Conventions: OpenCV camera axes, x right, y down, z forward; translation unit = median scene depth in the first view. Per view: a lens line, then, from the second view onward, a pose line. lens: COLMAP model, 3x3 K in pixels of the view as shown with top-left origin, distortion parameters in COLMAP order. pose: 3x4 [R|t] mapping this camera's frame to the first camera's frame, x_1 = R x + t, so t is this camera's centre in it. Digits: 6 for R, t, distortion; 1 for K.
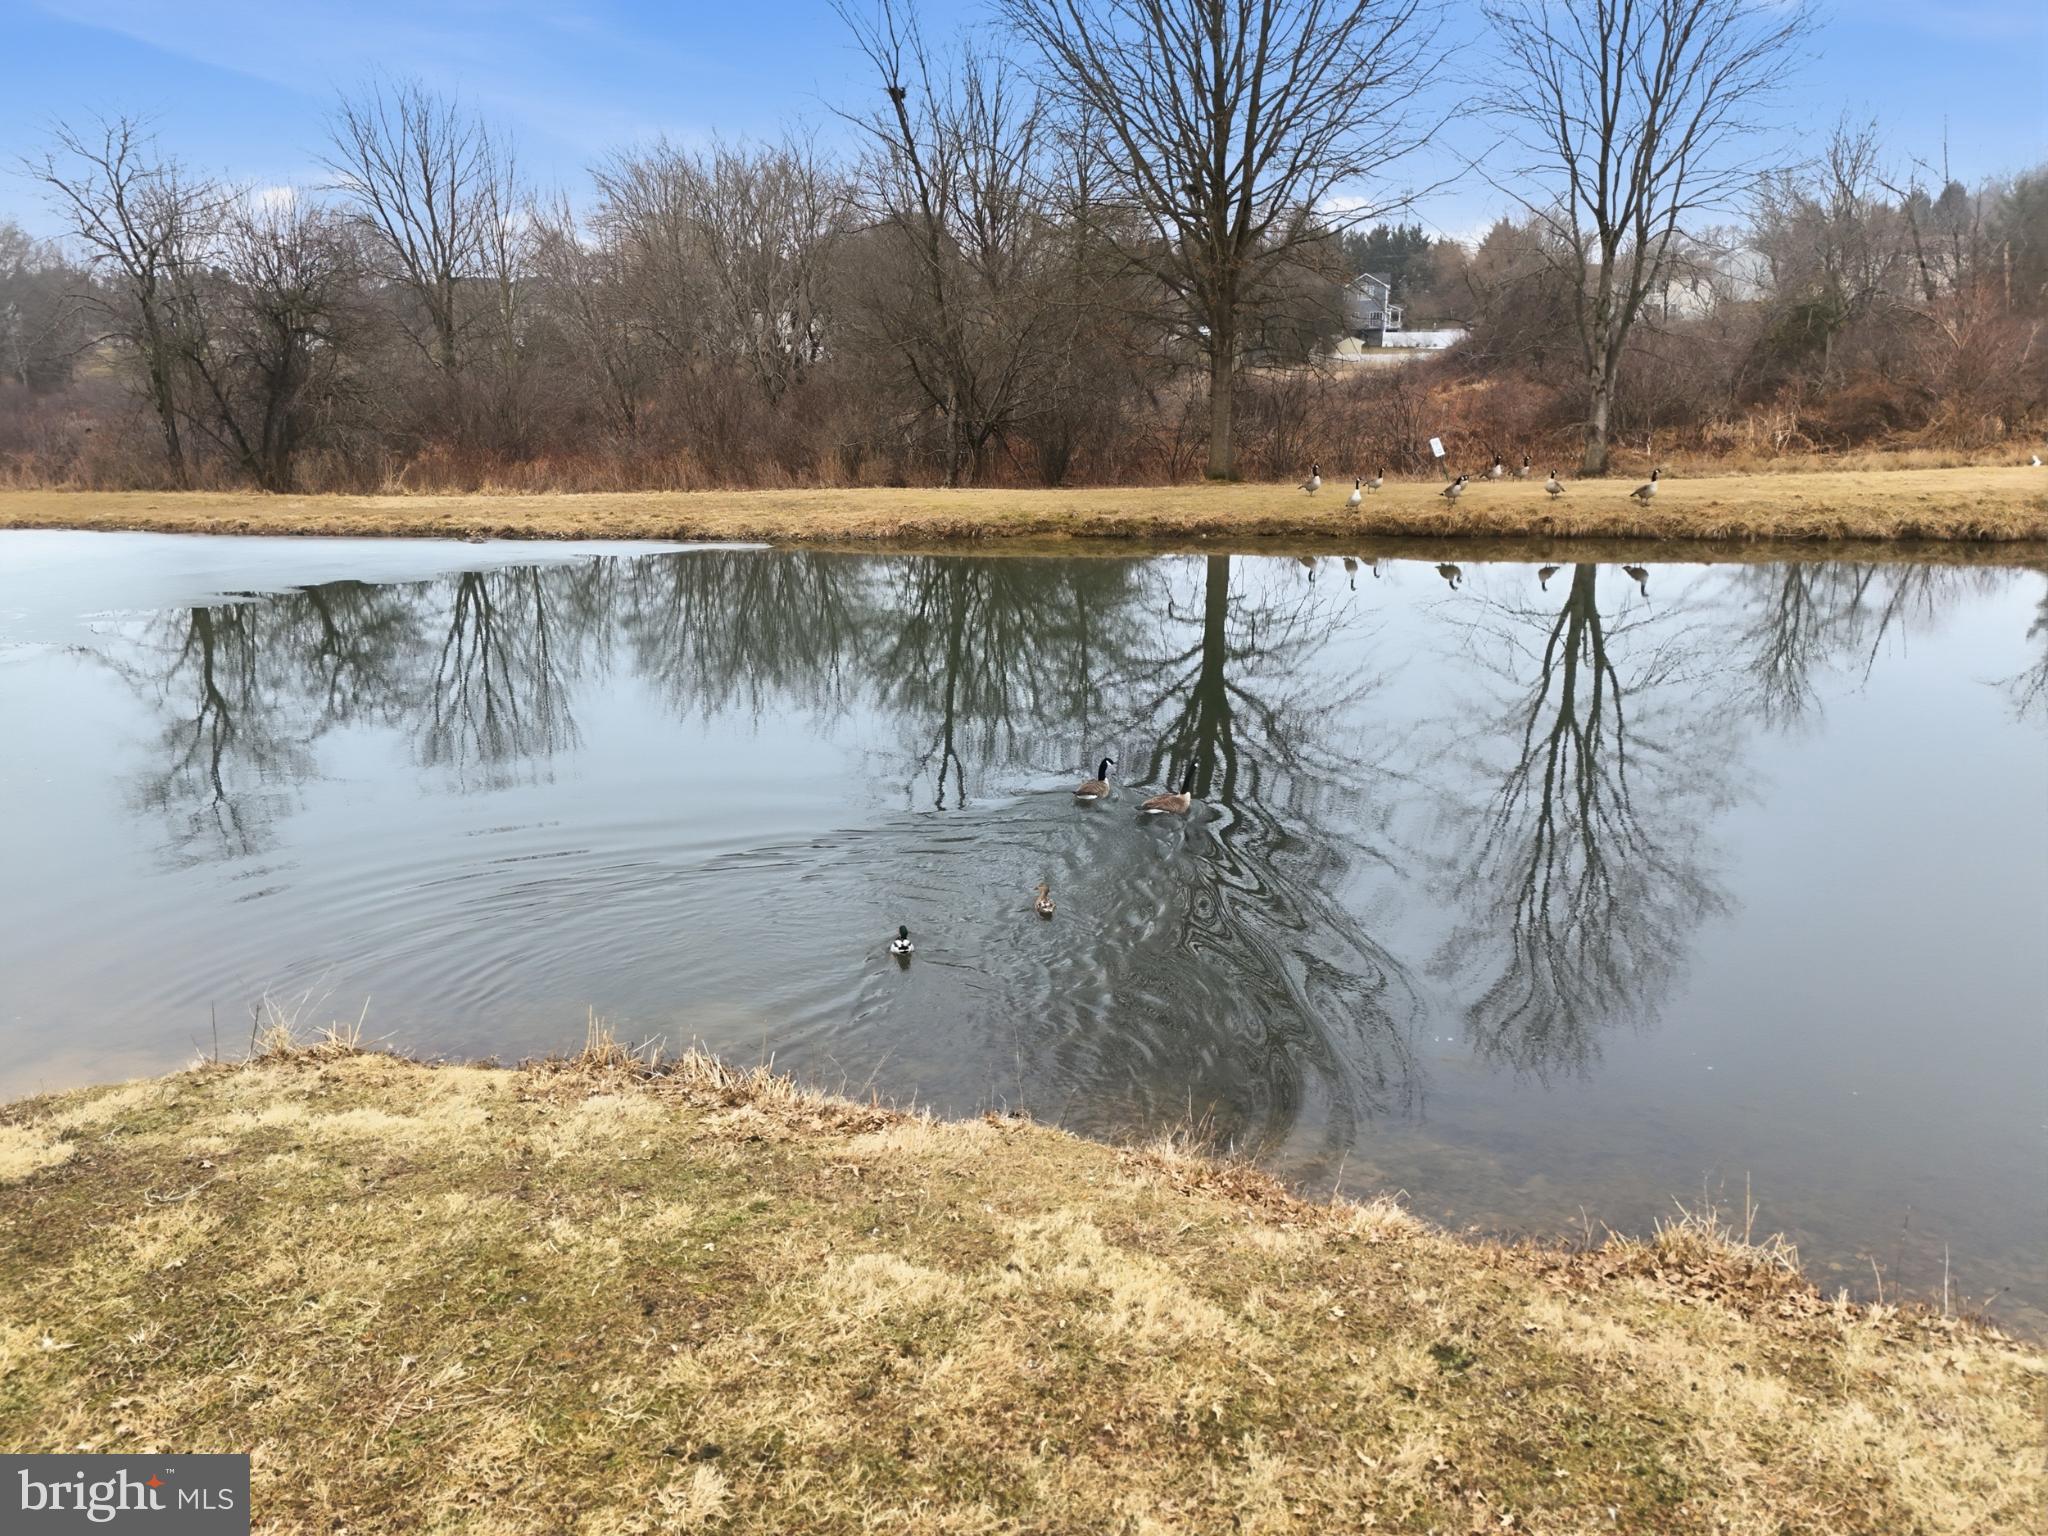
lens RADIAL K [[1490.2, 0, 1028.8], [0, 1490.2, 766.0], [0, 0, 1]] dist [0.088180, -0.088210]
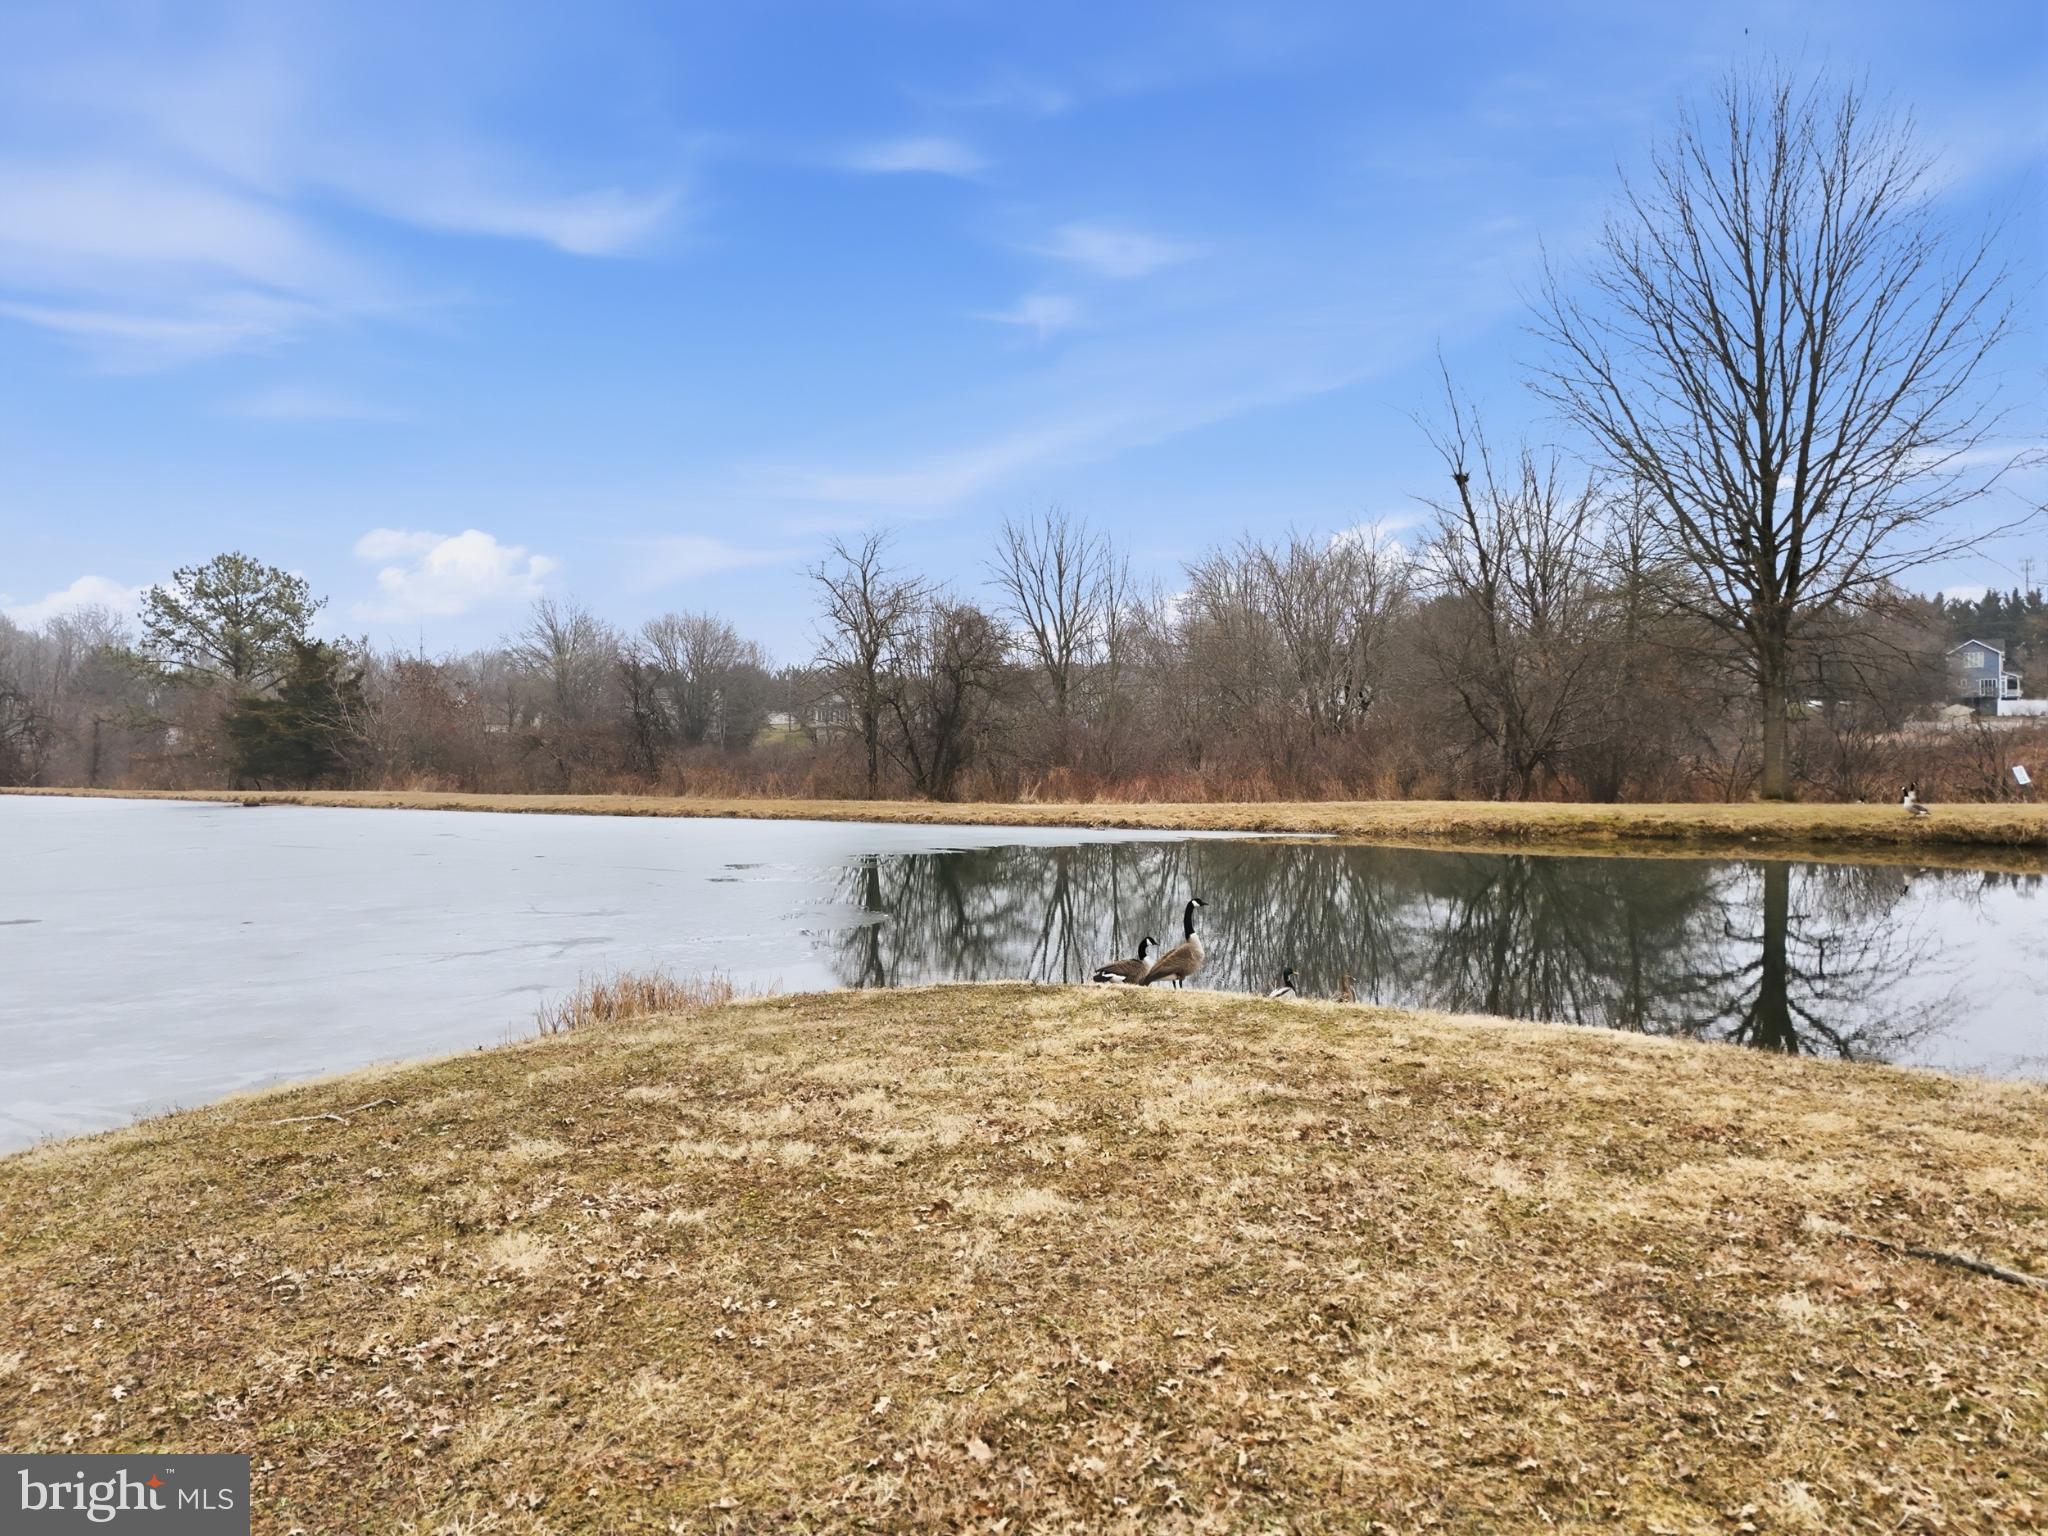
lens RADIAL K [[1490.2, 0, 1028.8], [0, 1490.2, 766.0], [0, 0, 1]] dist [0.088180, -0.088210]
pose [[0.939078, 0.009198, -0.343581, 0.002344], [-0.092510, 0.969515, -0.226896, 0.070692], [0.331020, 0.244858, 0.911302, -0.130246]]
